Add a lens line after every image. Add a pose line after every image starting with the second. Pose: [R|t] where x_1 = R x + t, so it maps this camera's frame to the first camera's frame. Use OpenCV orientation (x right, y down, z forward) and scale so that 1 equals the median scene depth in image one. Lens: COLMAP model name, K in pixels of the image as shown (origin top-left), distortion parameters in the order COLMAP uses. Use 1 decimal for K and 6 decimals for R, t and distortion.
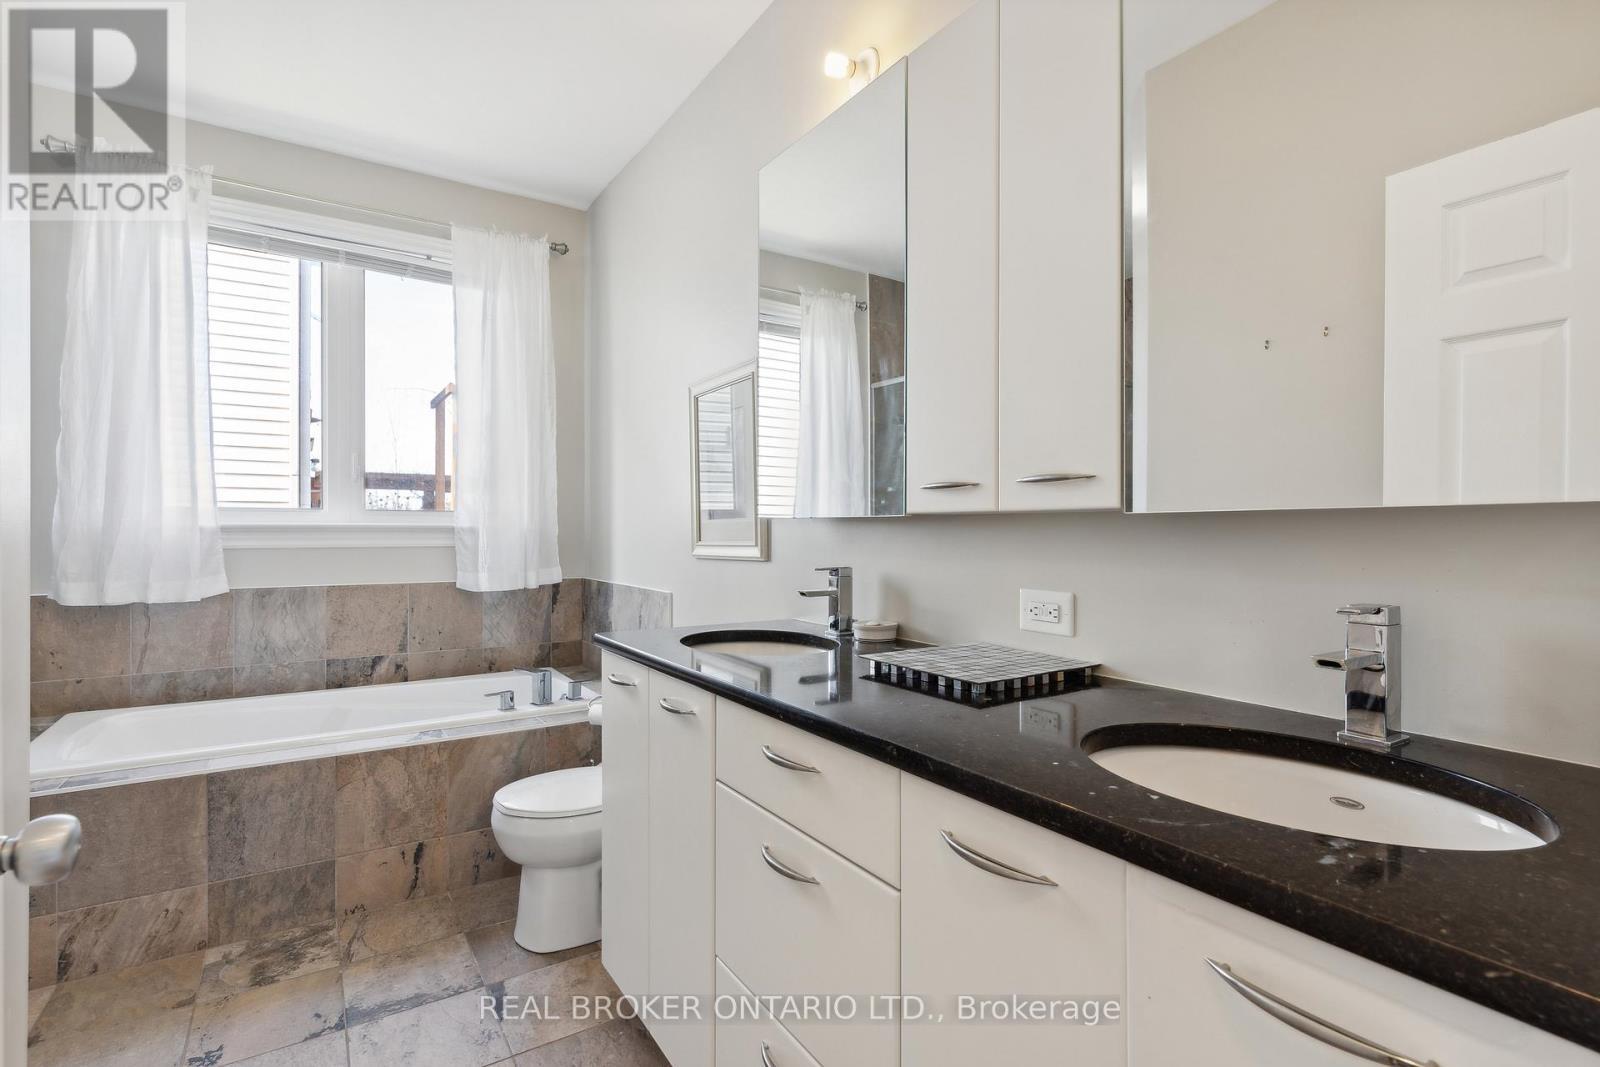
lens RADIAL K [[761.6, 0, 798.9], [0, 761.6, 528.7], [0, 0, 1]] dist [-0.001628, 0.000197]
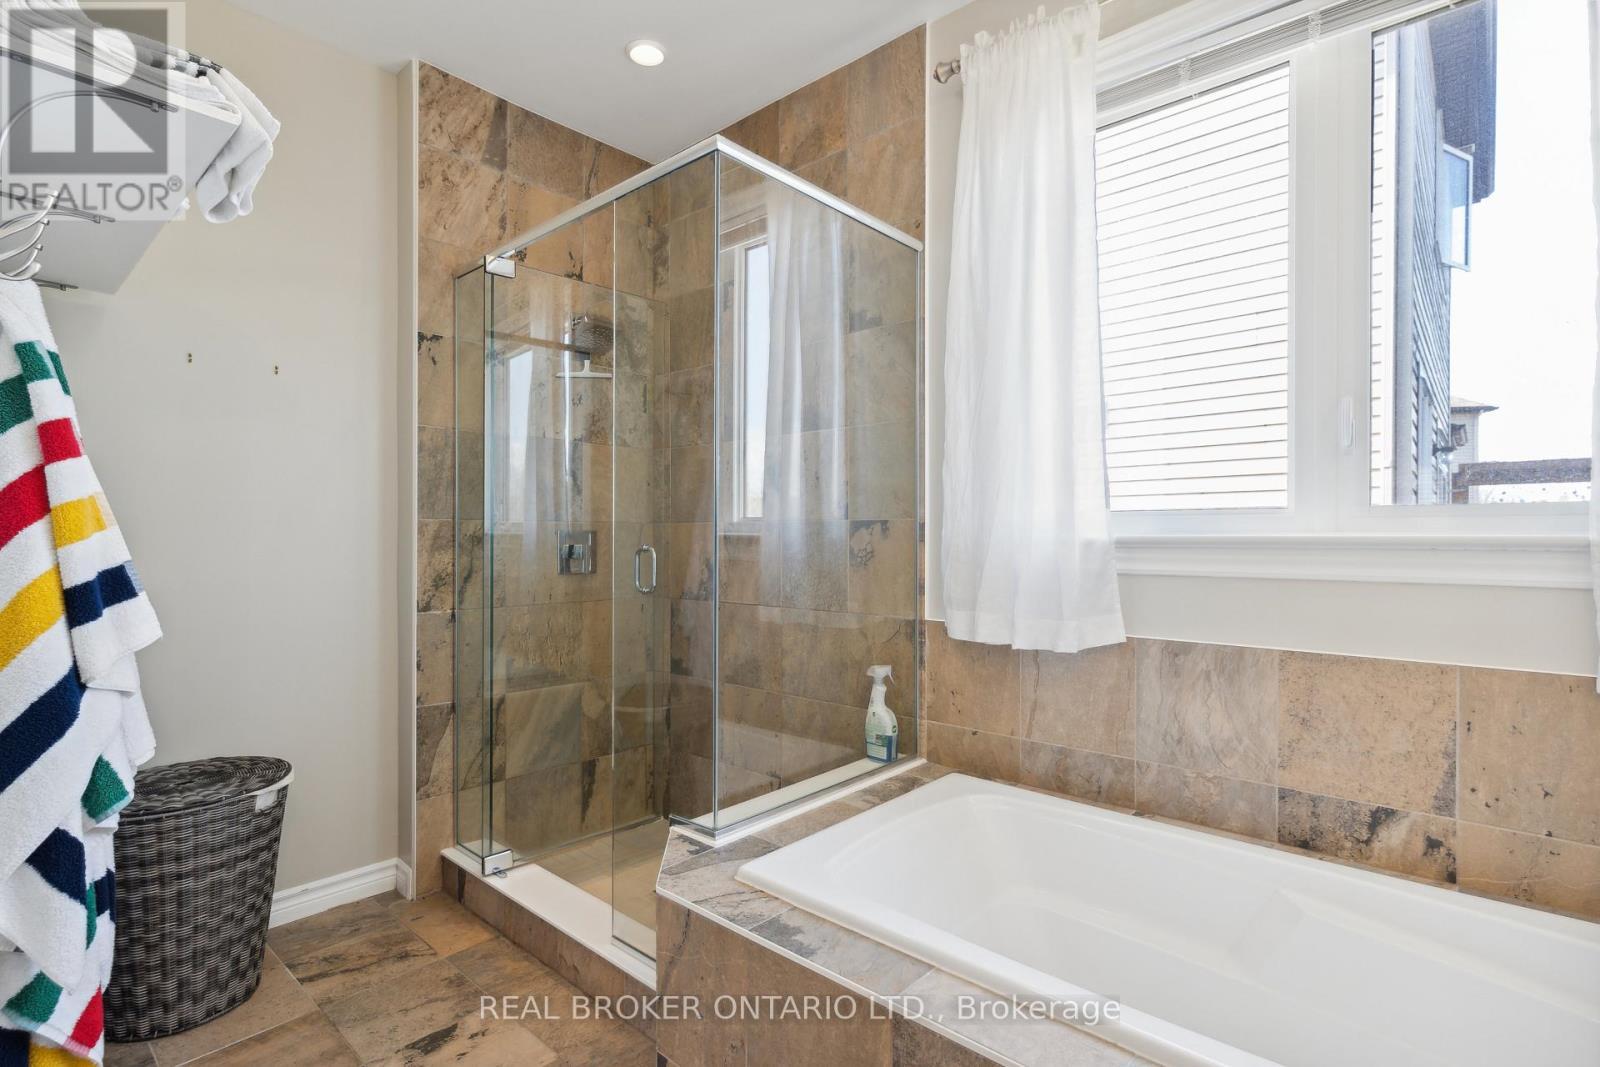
lens RADIAL K [[761.6, 0, 800.0], [0, 761.6, 532.9], [0, 0, 1]] dist [-0.001628, 0.000197]
pose [[0.262921, -0.010850, -0.964756, -0.196298], [-0.001021, 0.999933, -0.011524, -0.001055], [0.964817, 0.004015, 0.262893, 0.551615]]
